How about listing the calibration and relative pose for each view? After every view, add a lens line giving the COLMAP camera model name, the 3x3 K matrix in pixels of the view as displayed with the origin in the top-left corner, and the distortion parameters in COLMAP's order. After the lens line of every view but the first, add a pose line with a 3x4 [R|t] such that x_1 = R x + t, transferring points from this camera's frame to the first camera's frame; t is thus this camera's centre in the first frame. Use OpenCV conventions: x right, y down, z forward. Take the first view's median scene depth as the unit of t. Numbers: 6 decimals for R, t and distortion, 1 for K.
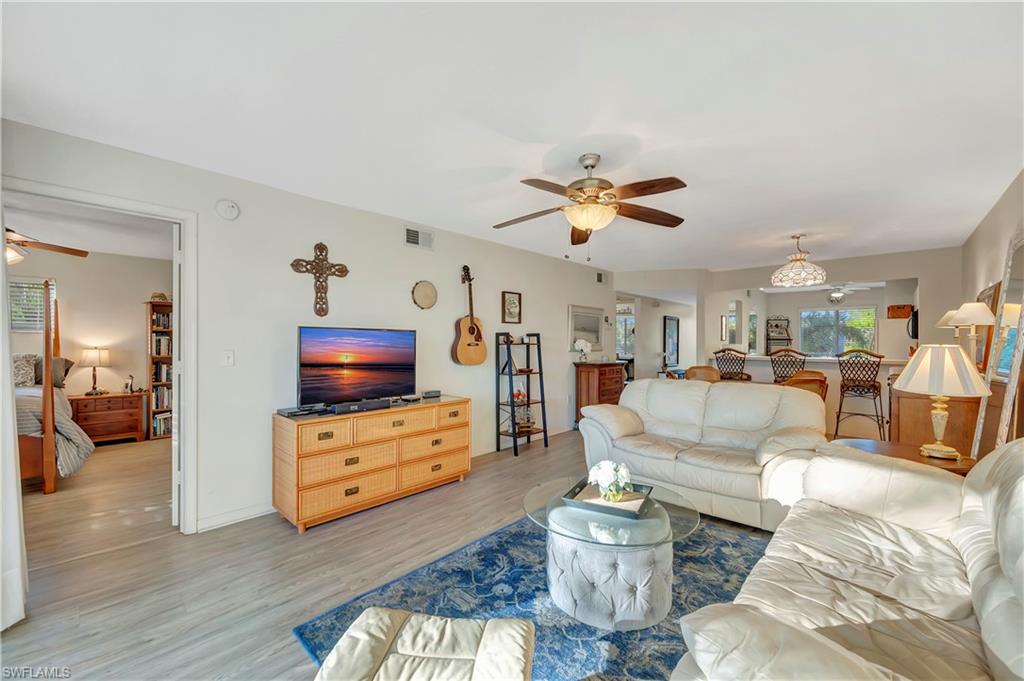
lens RADIAL K [[406.2, 0, 507.5], [0, 406.2, 341.3], [0, 0, 1]] dist [0.000891, 0.000428]
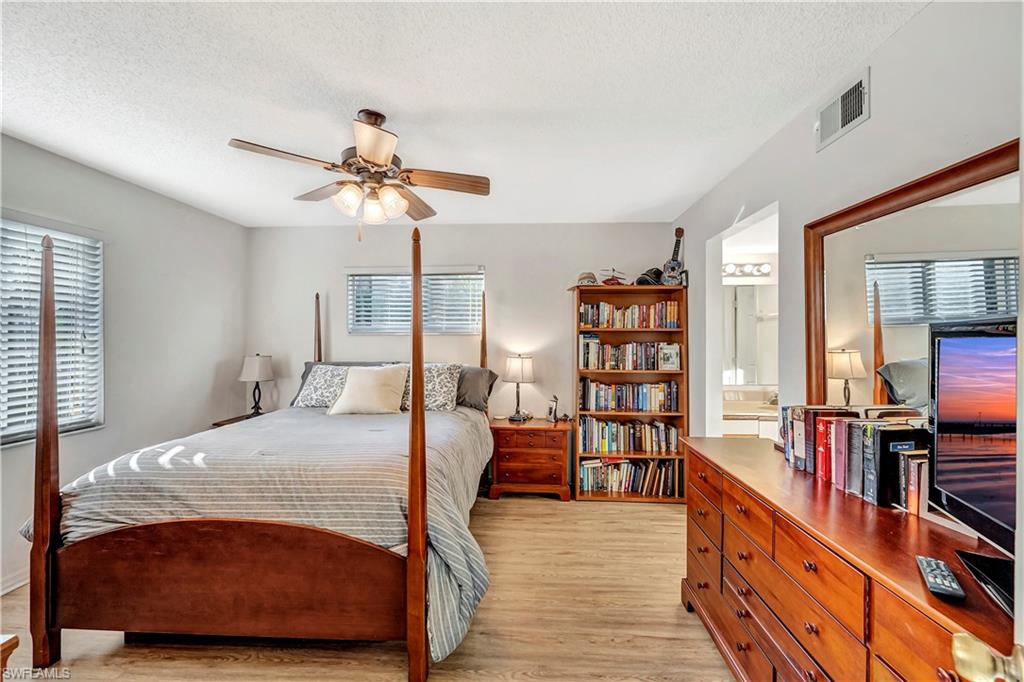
lens RADIAL K [[406.2, 0, 507.5], [0, 406.2, 341.8], [0, 0, 1]] dist [0.000891, 0.000428]
pose [[0.637354, 0.005739, -0.770550, -0.451853], [-0.002104, 0.999982, 0.005707, -0.012050], [0.770568, -0.002016, 0.637354, 0.503862]]
